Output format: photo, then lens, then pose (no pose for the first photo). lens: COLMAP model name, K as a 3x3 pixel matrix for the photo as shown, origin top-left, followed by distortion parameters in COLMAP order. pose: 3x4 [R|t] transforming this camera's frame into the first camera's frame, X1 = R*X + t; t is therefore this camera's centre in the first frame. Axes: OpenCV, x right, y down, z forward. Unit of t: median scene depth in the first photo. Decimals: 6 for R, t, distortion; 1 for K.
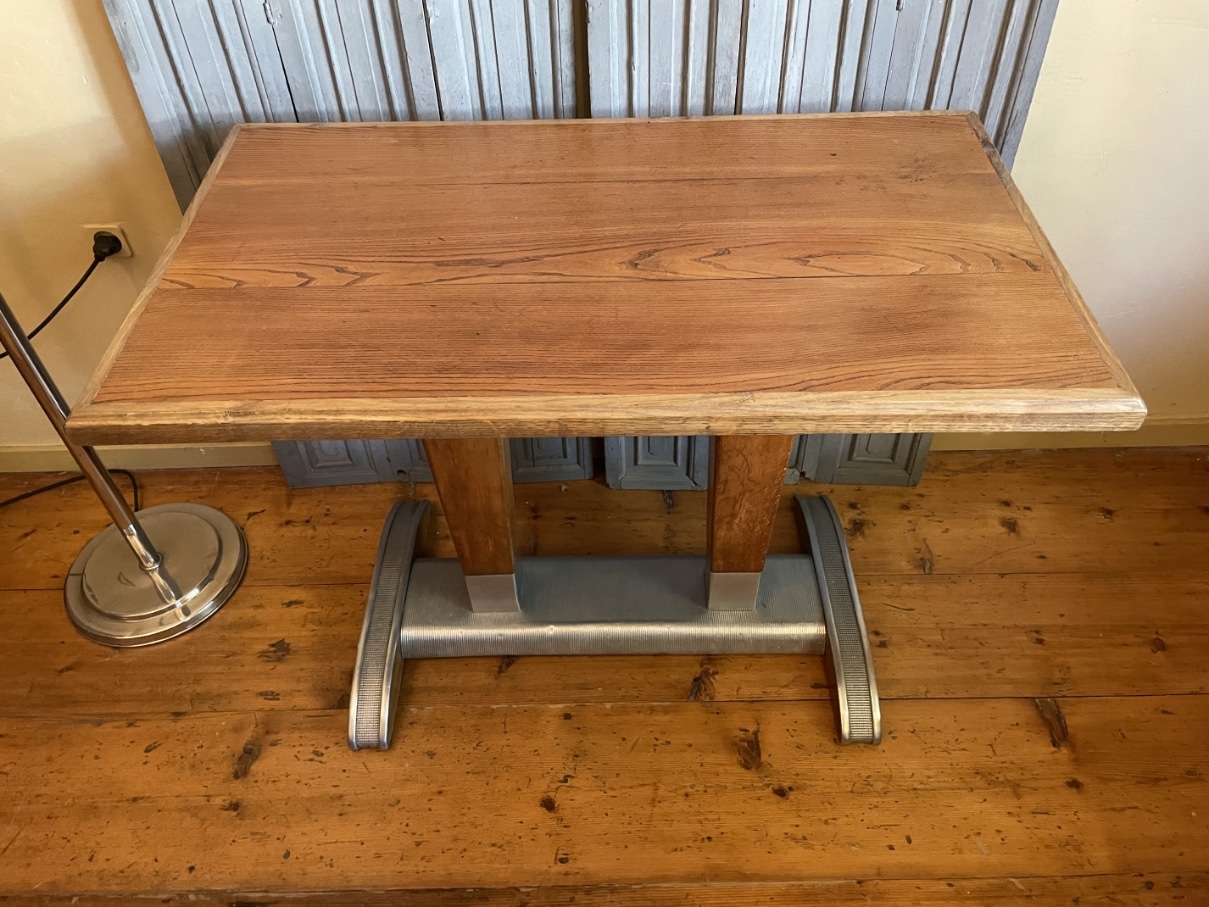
lens RADIAL K [[916.2, 0, 606.2], [0, 916.2, 437.2], [0, 0, 1]] dist [0.082829, -0.112817]
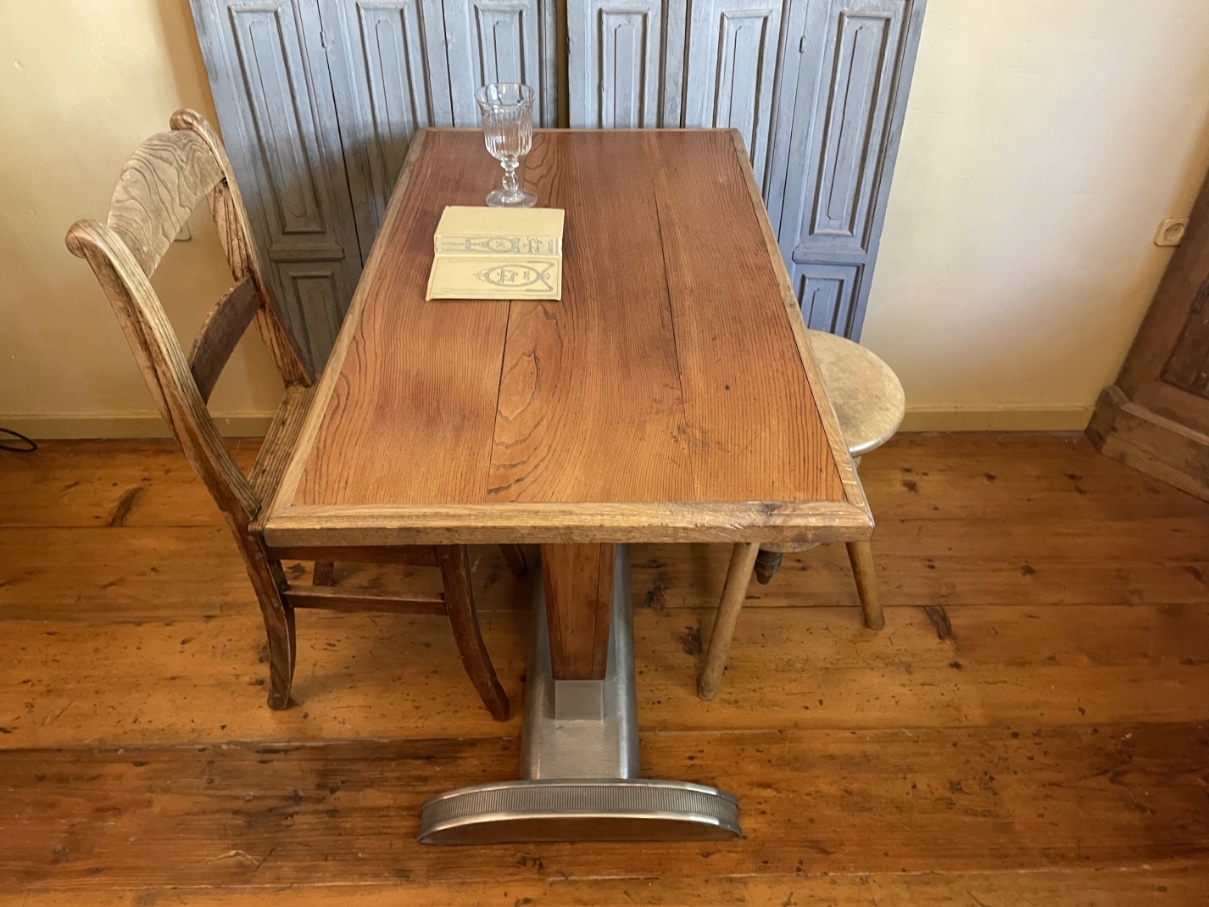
lens RADIAL K [[915.8, 0, 609.7], [0, 915.8, 450.5], [0, 0, 1]] dist [0.089219, -0.123834]
pose [[0.998954, 0.013758, 0.043601, -0.010827], [-0.009089, 0.994375, -0.105529, 0.237729], [-0.044808, 0.105022, 0.993460, -0.239394]]
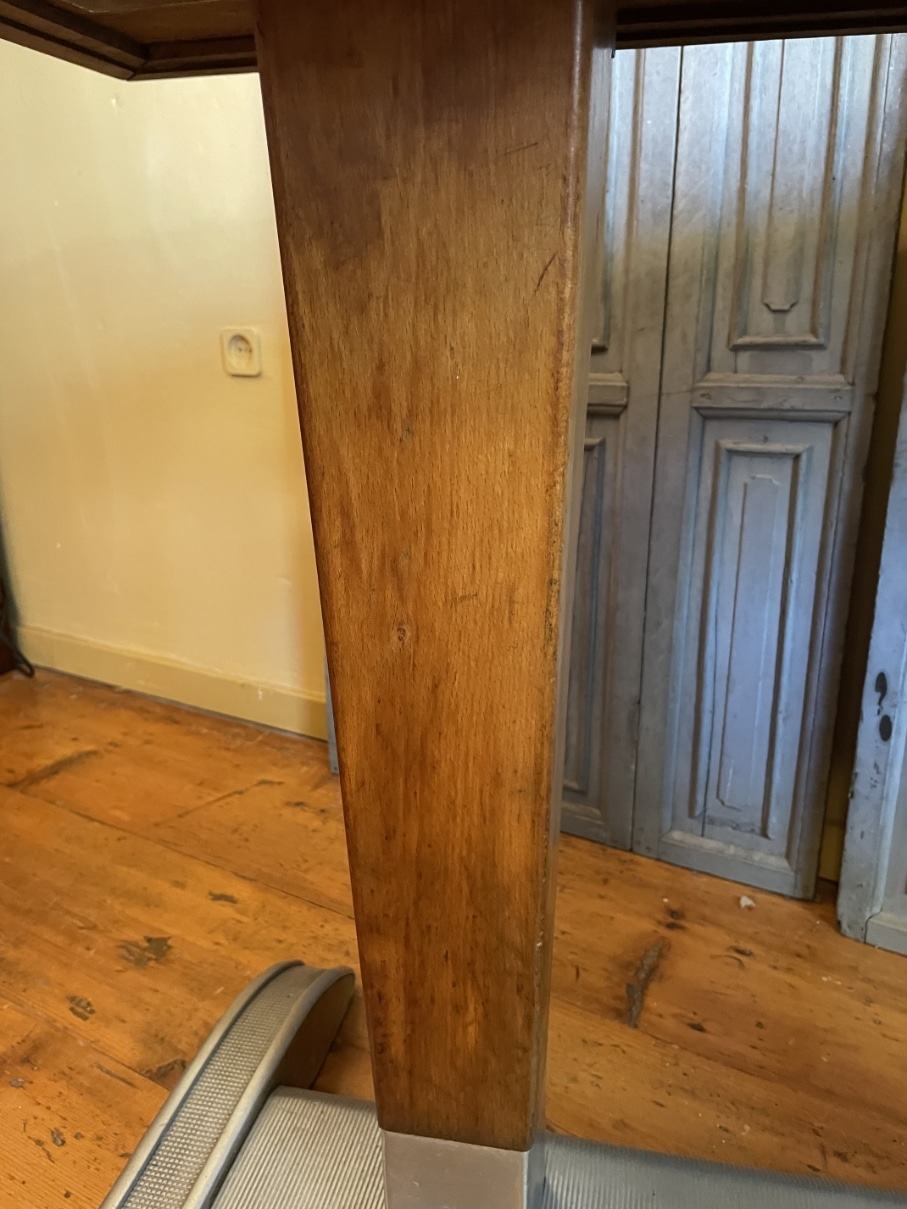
lens RADIAL K [[923.1, 0, 457.1], [0, 923.1, 606.2], [0, 0, 1]] dist [0.091558, -0.138128]
pose [[0.856935, 0.168848, -0.486984, 0.057941], [-0.372057, 0.856506, -0.357732, 0.222990], [0.356702, 0.487738, 0.796790, 0.615343]]
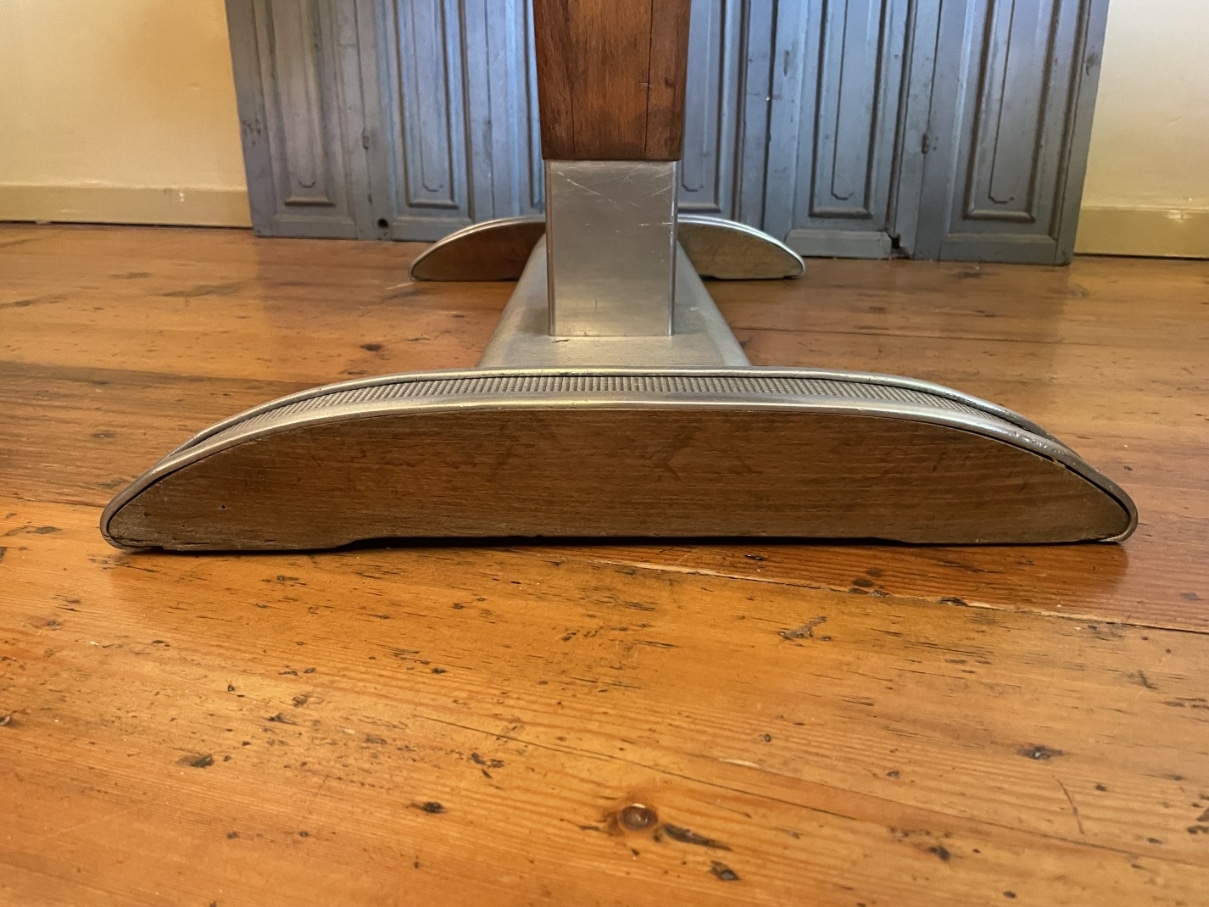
lens RADIAL K [[923.1, 0, 611.3], [0, 923.1, 442.1], [0, 0, 1]] dist [0.091558, -0.138128]
pose [[0.969807, 0.101922, -0.221554, 0.241169], [-0.187178, 0.893440, -0.408324, 0.706043], [0.156329, 0.437466, 0.885542, 0.542250]]
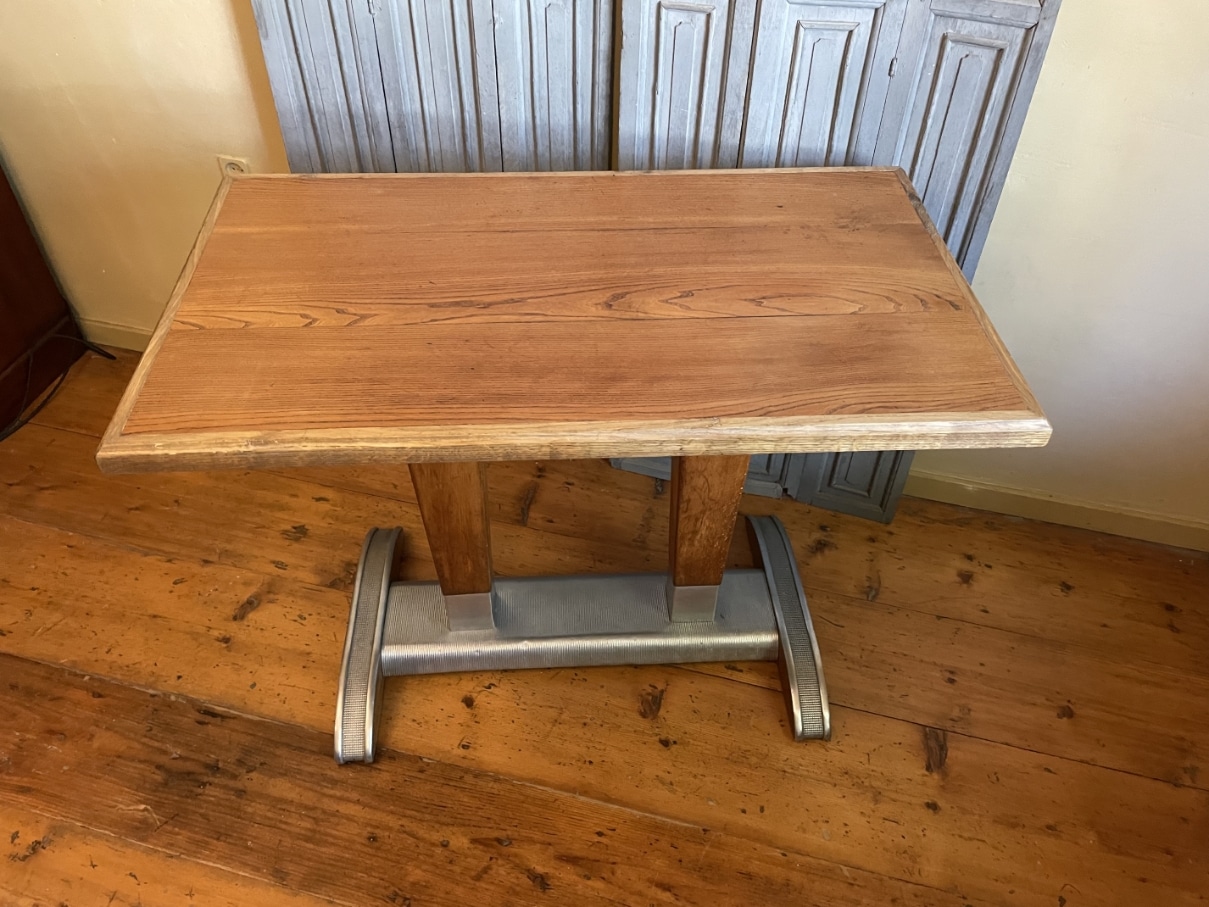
lens RADIAL K [[913.7, 0, 611.8], [0, 913.7, 453.9], [0, 0, 1]] dist [0.090065, -0.122720]
pose [[0.965949, 0.207647, -0.154357, 0.238522], [-0.209801, 0.977741, 0.002383, 0.052696], [0.151416, 0.030082, 0.988012, -0.137233]]
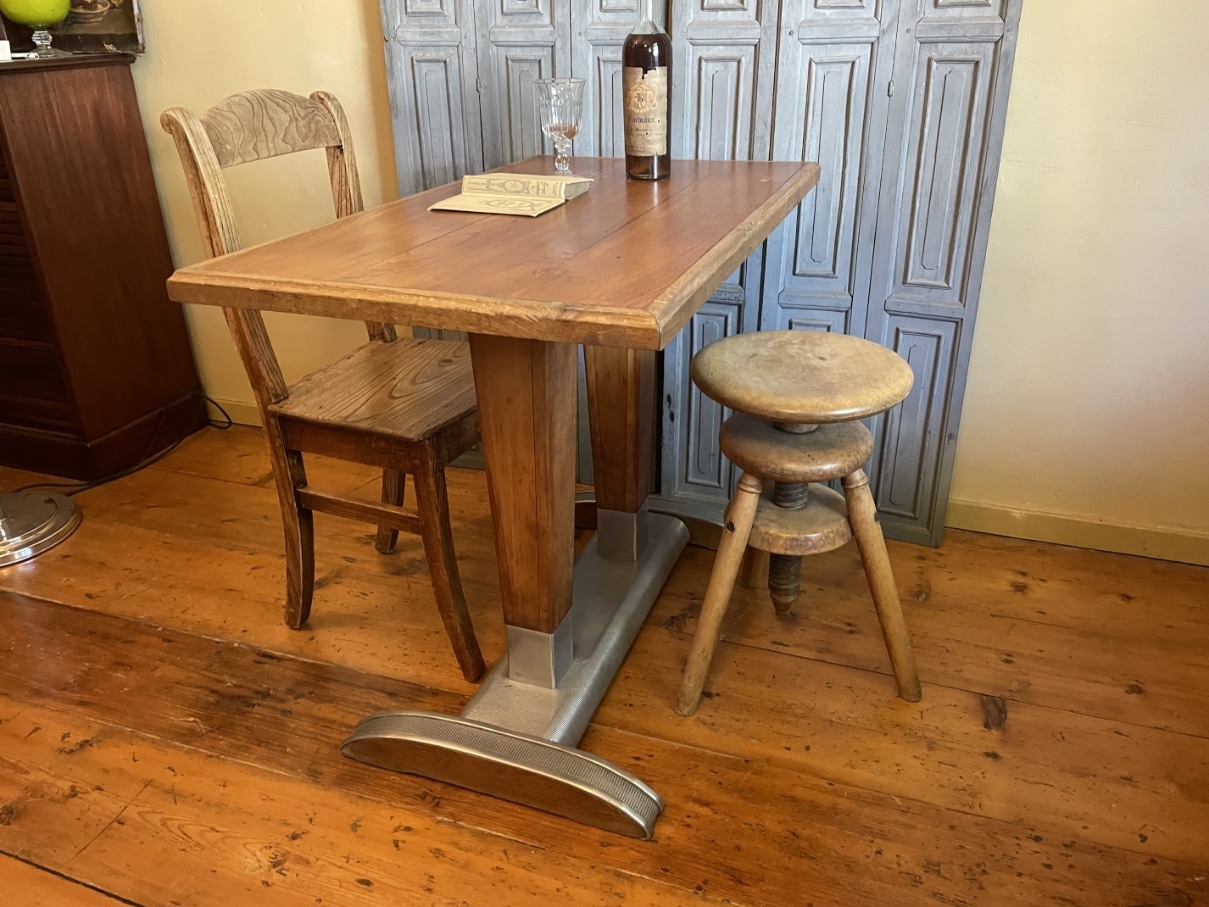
lens RADIAL K [[914.0, 0, 606.0], [0, 914.0, 440.0], [0, 0, 1]] dist [0.091135, -0.124174]
pose [[0.940794, 0.149758, -0.304103, 0.384472], [-0.246272, 0.918422, -0.309598, 0.502349], [0.232930, 0.366160, 0.900927, -0.142146]]
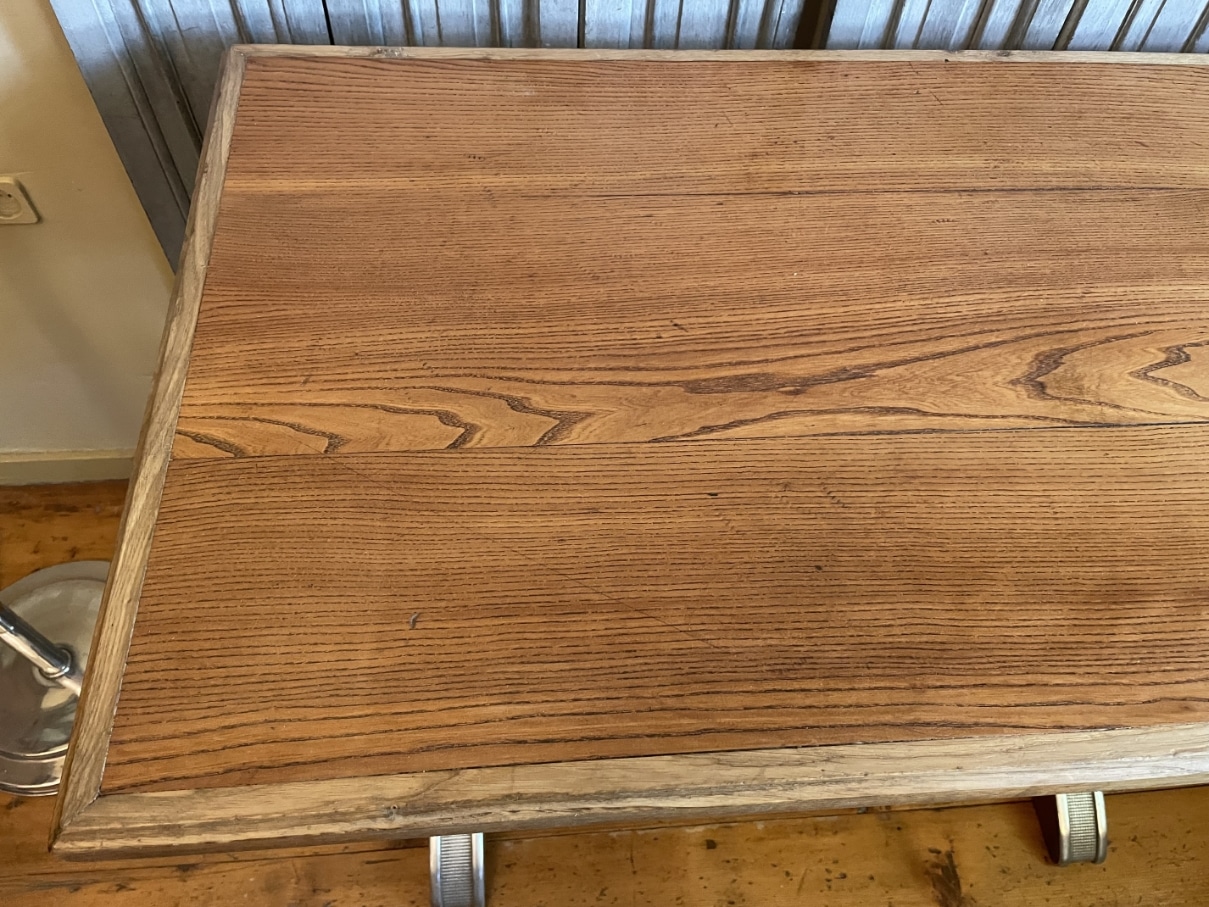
lens RADIAL K [[923.1, 0, 611.3], [0, 923.1, 442.1], [0, 0, 1]] dist [0.091558, -0.138128]
pose [[0.994110, -0.019761, 0.106558, -0.227181], [-0.002988, 0.977865, 0.209217, -0.213137], [-0.108333, -0.208303, 0.972046, 0.361129]]
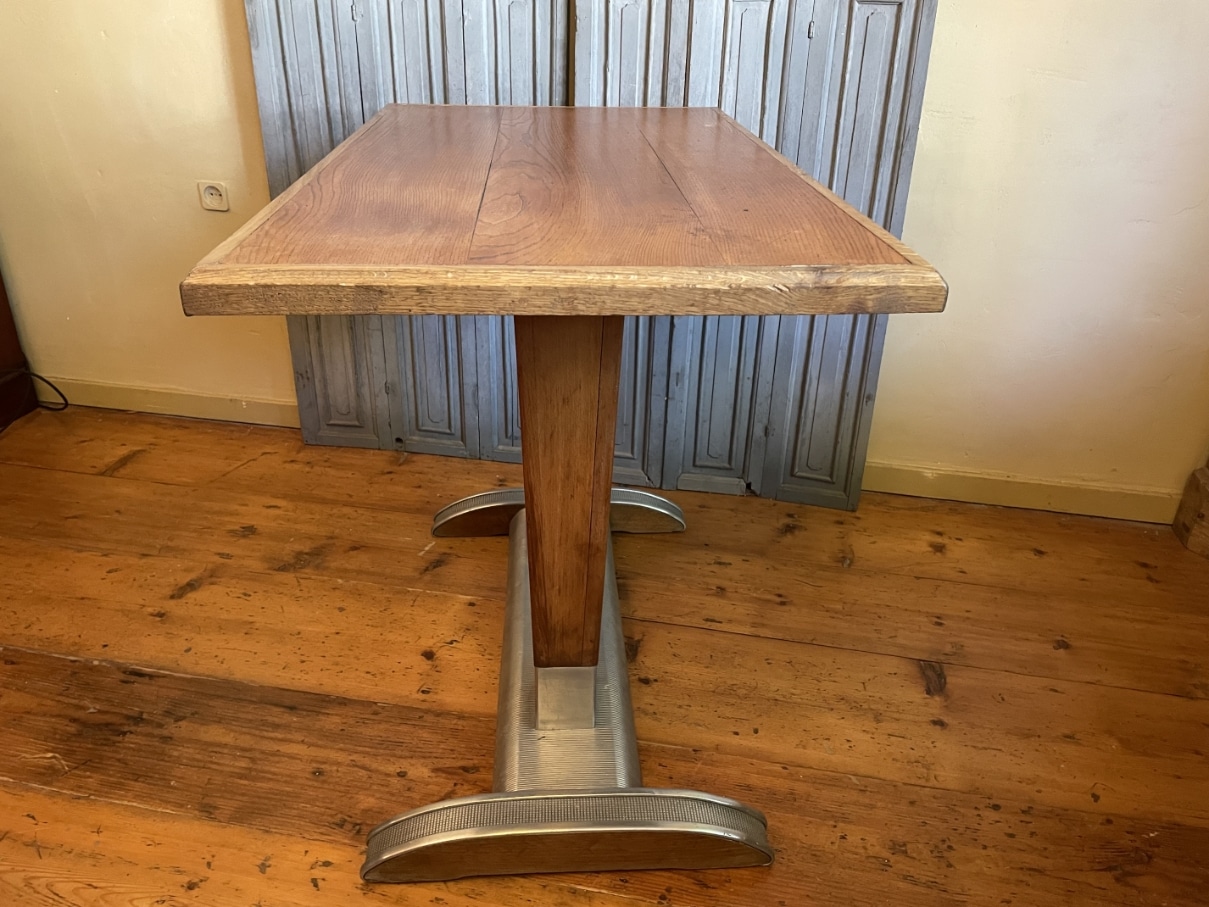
lens RADIAL K [[914.3, 0, 608.3], [0, 914.3, 445.3], [0, 0, 1]] dist [0.090837, -0.126473]
pose [[0.980306, 0.128004, -0.150385, 0.284503], [-0.169203, 0.937088, -0.305347, 0.483904], [0.101838, 0.324779, 0.940291, -0.061975]]
